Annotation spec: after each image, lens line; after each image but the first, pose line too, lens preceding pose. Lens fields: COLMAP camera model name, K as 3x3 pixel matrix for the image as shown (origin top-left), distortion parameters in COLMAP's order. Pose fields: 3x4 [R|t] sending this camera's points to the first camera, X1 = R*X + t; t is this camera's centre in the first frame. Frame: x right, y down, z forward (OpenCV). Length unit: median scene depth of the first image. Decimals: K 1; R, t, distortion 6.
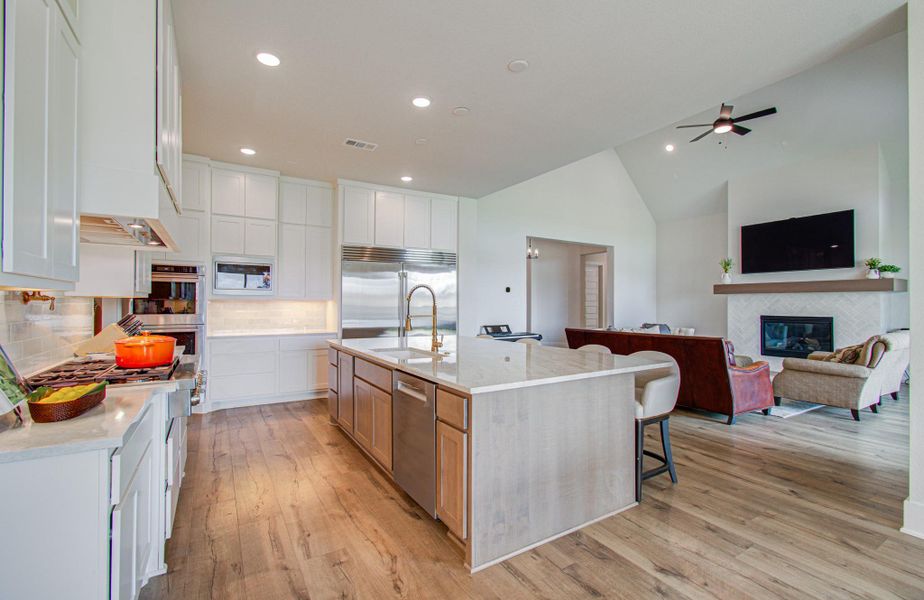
lens RADIAL K [[401.1, 0, 455.4], [0, 401.1, 299.6], [0, 0, 1]] dist [-0.019554, 0.002197]
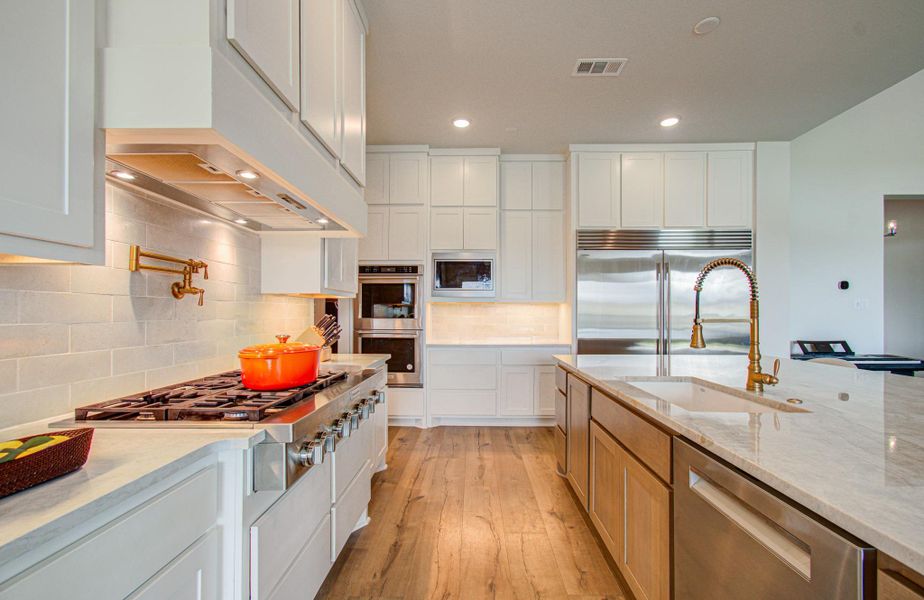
lens RADIAL K [[401.1, 0, 471.5], [0, 401.1, 315.4], [0, 0, 1]] dist [-0.019554, 0.002197]
pose [[0.853999, 0.000972, -0.520273, -0.061532], [0.006875, 0.999890, 0.013154, 0.017056], [0.520229, -0.014811, 0.853899, 0.262178]]
